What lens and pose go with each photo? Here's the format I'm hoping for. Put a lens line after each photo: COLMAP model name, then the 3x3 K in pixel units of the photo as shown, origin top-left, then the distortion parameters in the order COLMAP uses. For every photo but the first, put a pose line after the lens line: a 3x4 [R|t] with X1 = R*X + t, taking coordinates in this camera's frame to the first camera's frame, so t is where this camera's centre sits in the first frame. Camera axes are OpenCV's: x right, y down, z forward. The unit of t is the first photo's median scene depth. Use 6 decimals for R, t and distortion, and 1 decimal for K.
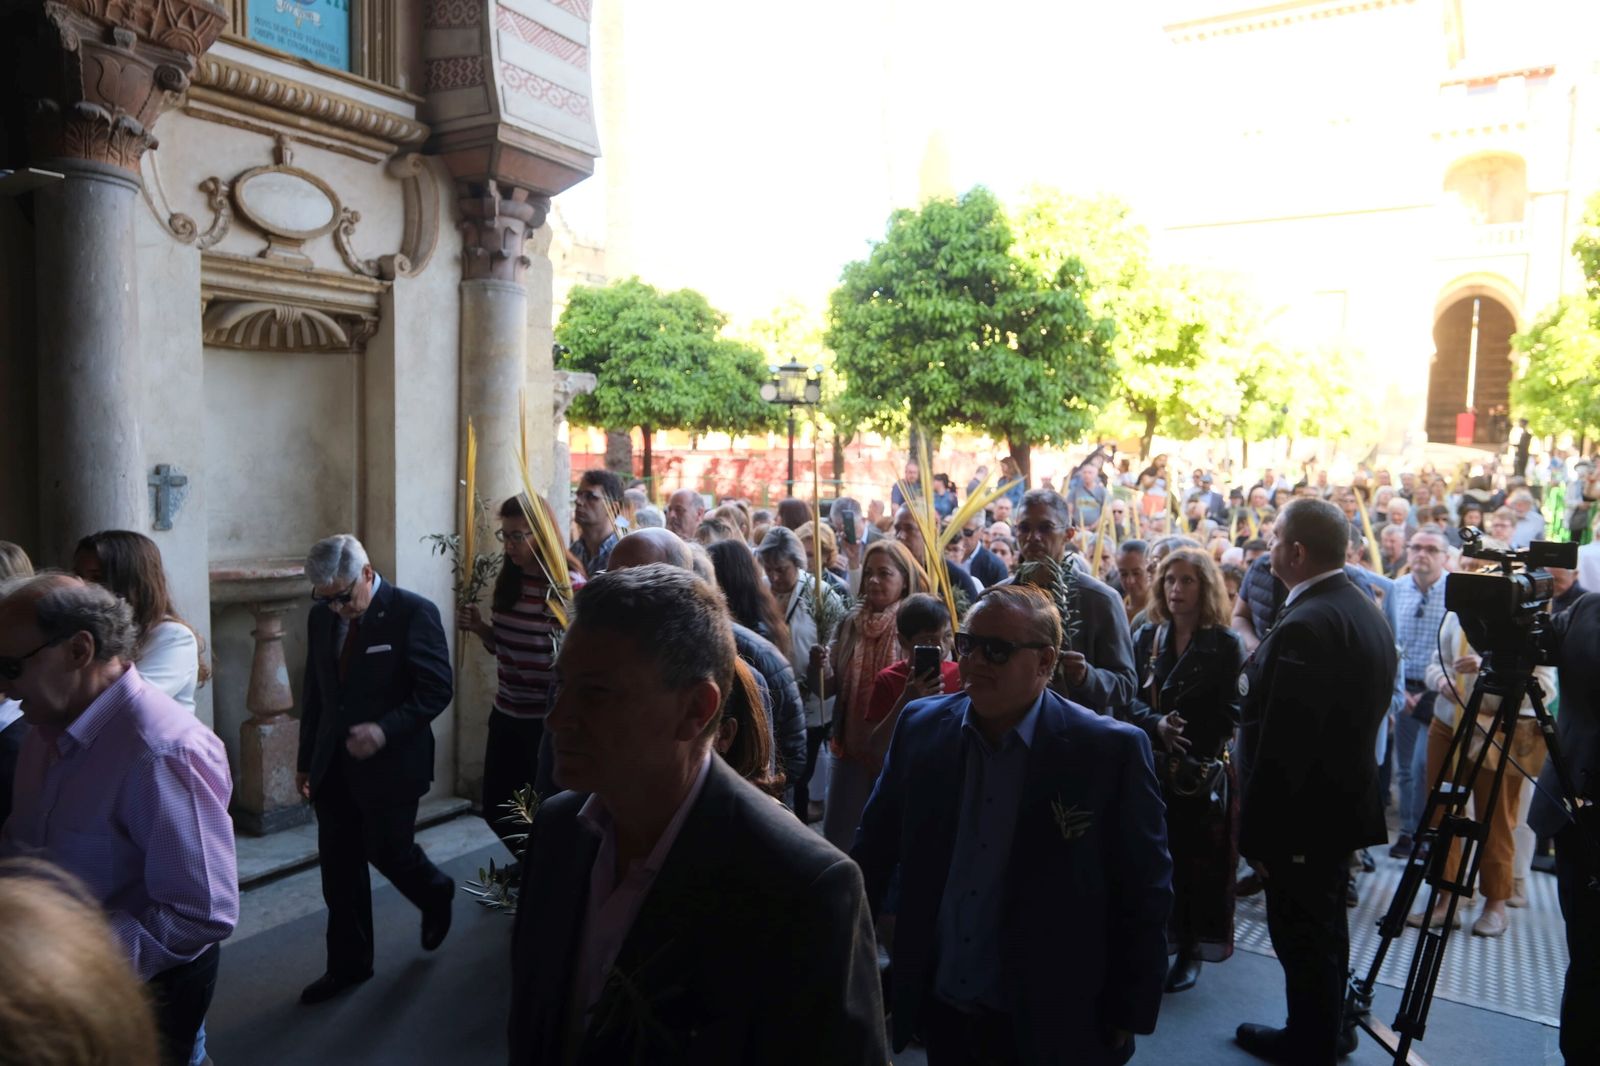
lens RADIAL K [[1095.4, 0, 798.0], [0, 1095.4, 535.2], [0, 0, 1]] dist [-0.018427, 0.011021]
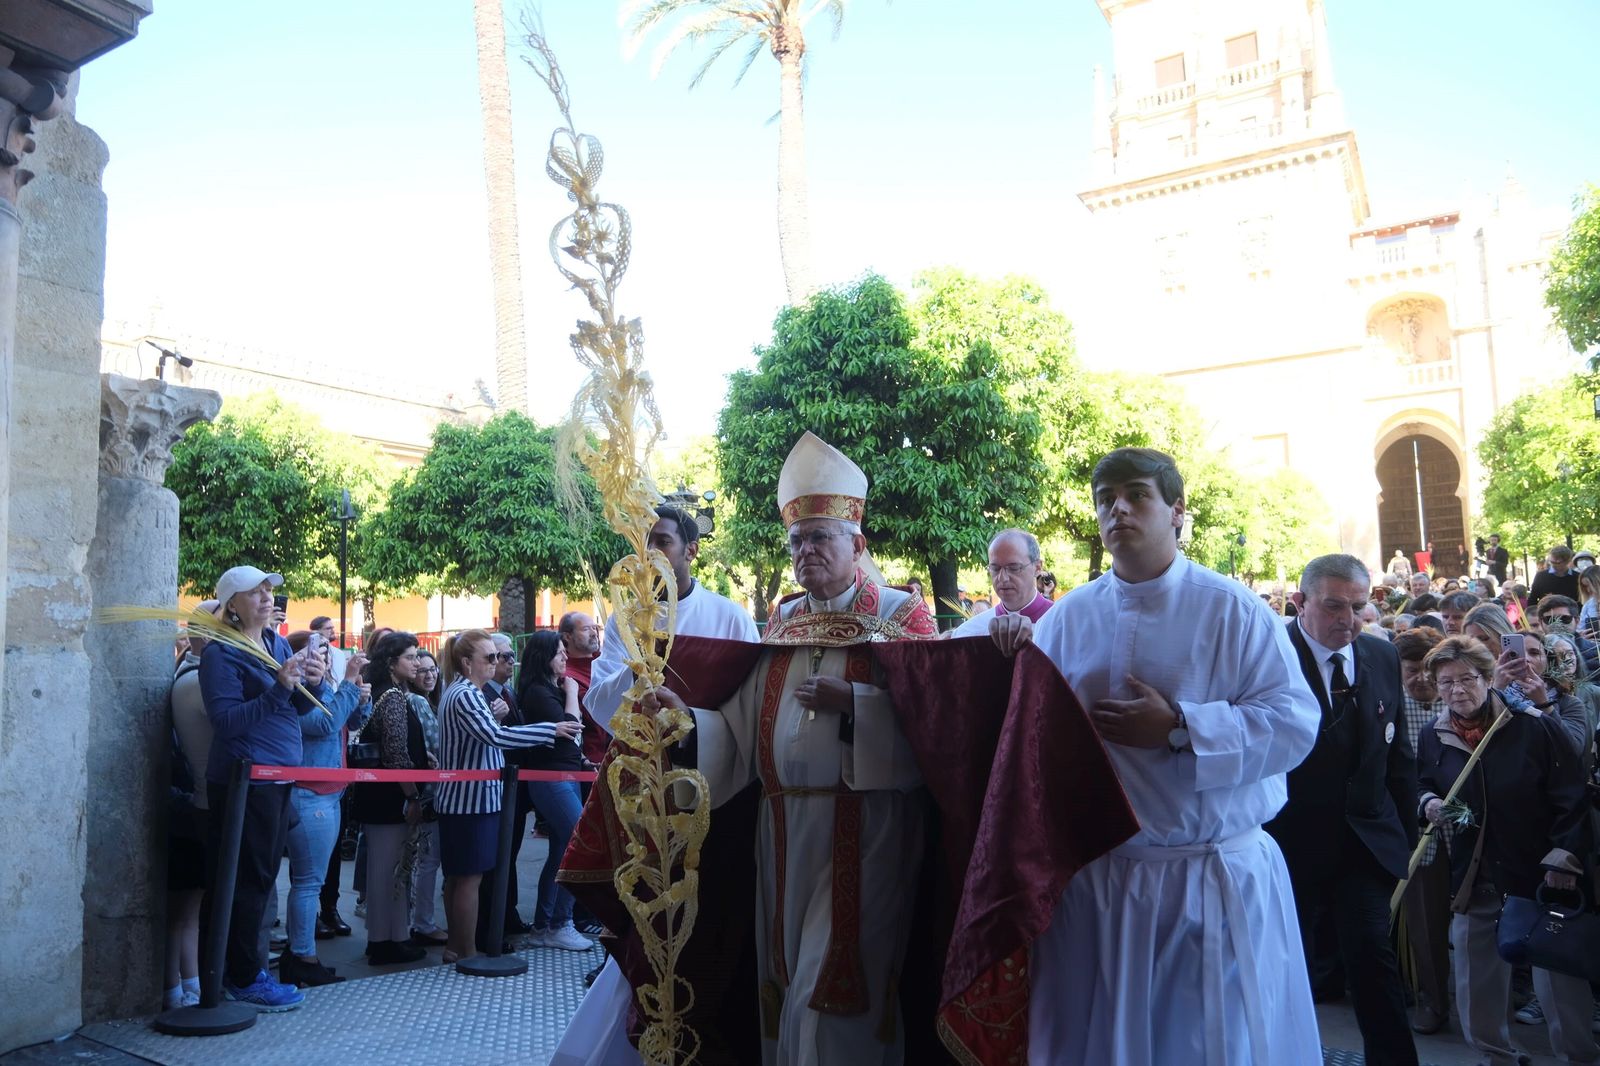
lens RADIAL K [[1095.4, 0, 787.0], [0, 1095.4, 530.4], [0, 0, 1]] dist [-0.018427, 0.011021]
pose [[0.998543, -0.046006, 0.028211, 0.059354], [0.050158, 0.984069, -0.170565, 0.029386], [-0.019914, 0.171731, 0.984943, 0.155305]]
